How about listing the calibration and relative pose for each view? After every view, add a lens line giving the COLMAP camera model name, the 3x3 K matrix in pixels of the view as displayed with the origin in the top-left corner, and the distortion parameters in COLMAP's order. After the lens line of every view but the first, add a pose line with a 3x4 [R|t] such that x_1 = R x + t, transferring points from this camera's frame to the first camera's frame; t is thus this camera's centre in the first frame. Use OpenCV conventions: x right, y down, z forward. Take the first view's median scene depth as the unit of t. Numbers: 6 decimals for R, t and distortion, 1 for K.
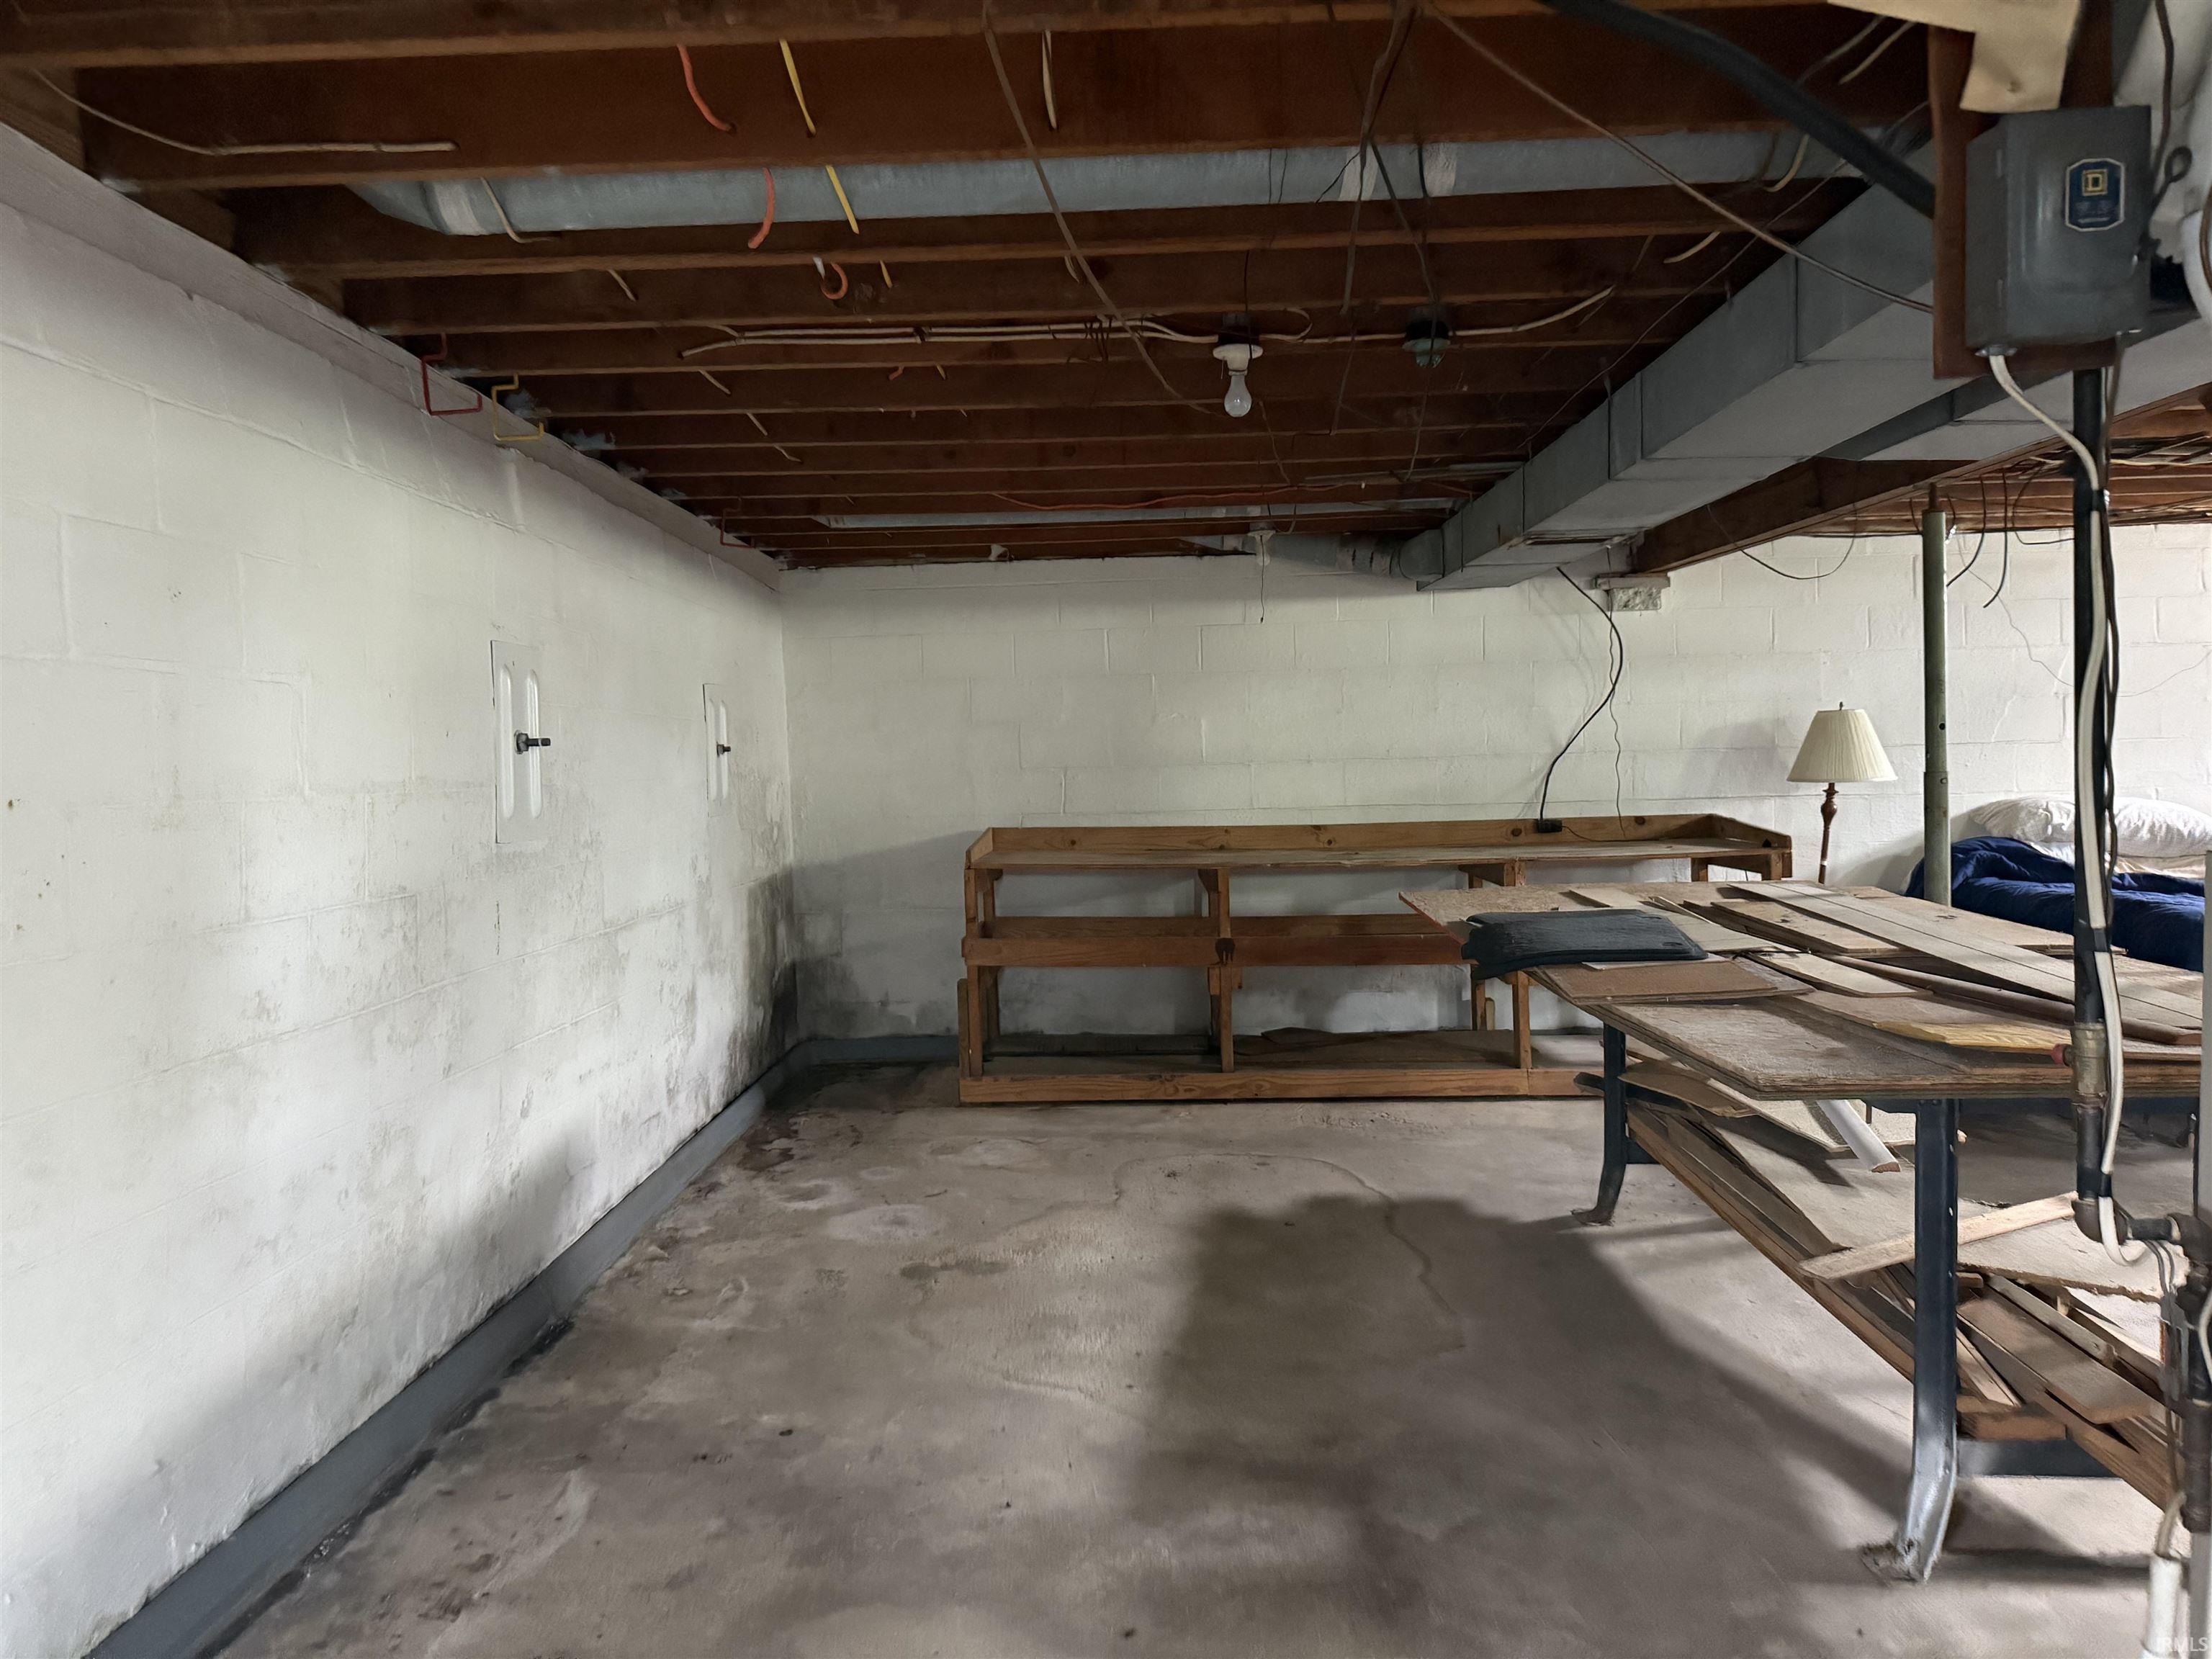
lens RADIAL K [[1564.2, 0, 1106.7], [0, 1564.2, 818.7], [0, 0, 1]] dist [0.032108, -0.043030]
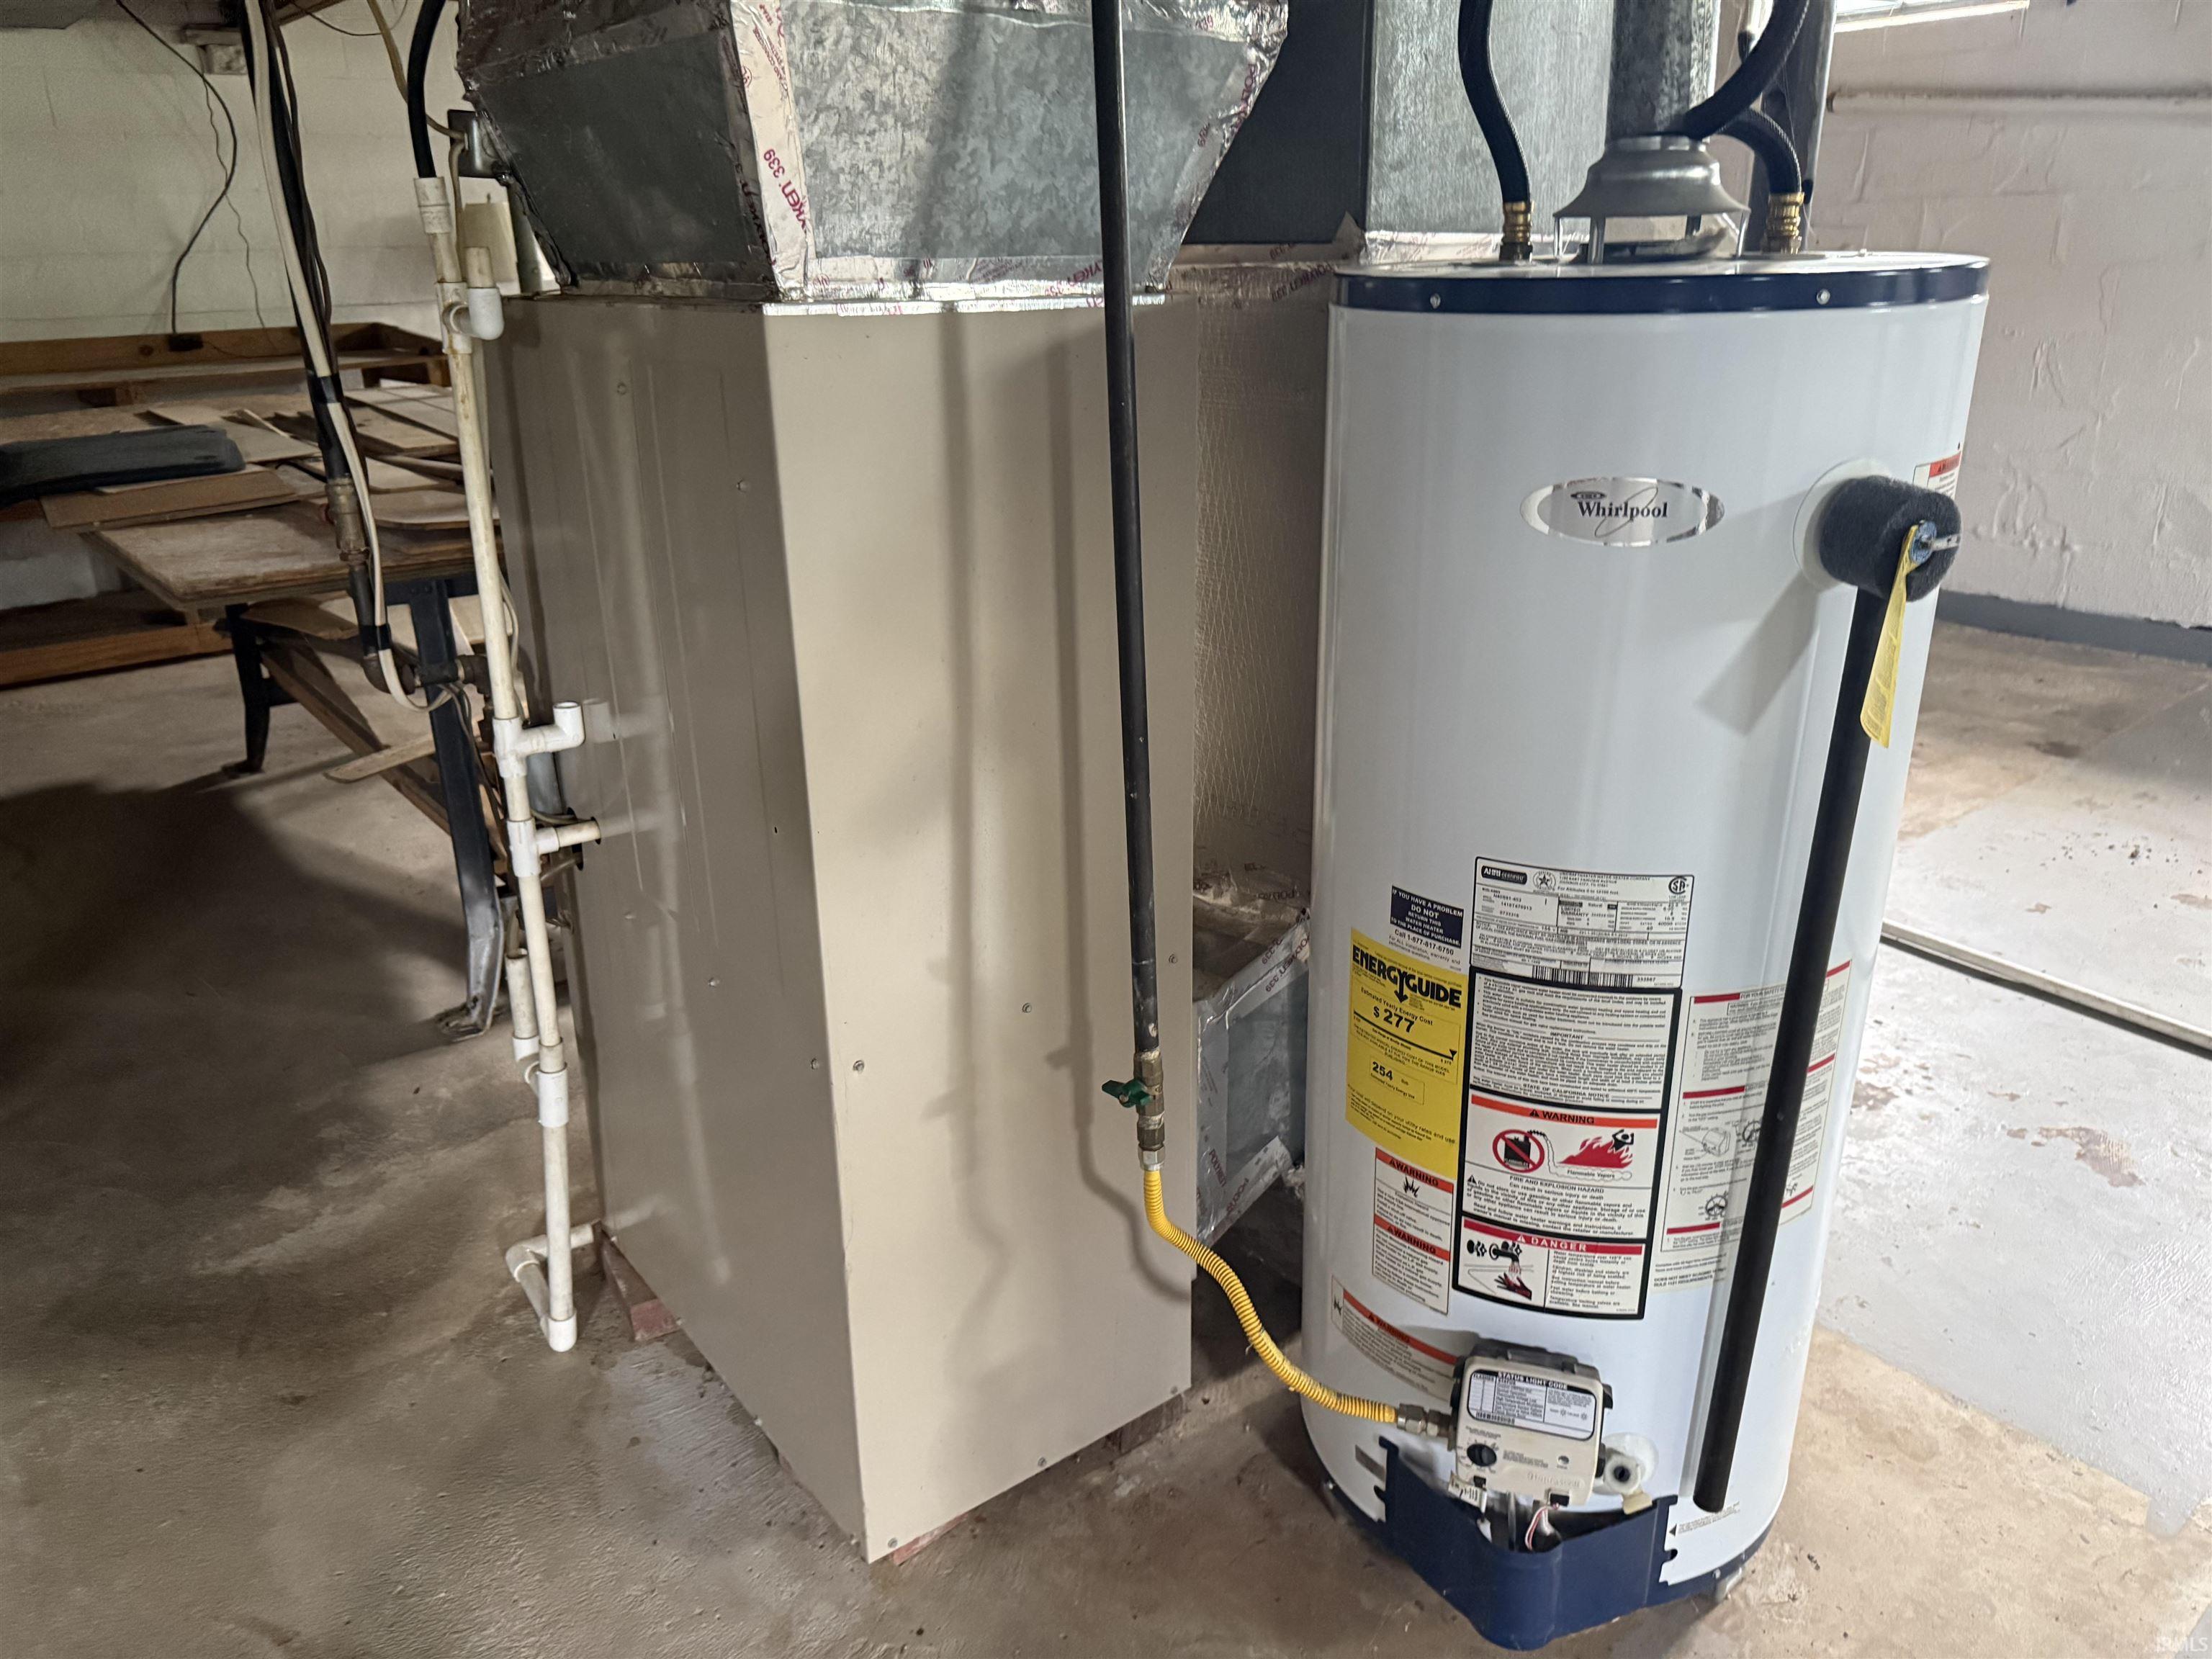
lens RADIAL K [[1564.2, 0, 1117.4], [0, 1564.2, 834.4], [0, 0, 1]] dist [0.032108, -0.043030]
pose [[0.750526, -0.224802, 0.621429, 0.109674], [0.029773, 0.950909, 0.308034, 0.017773], [-0.660169, -0.212686, 0.720376, -0.027701]]
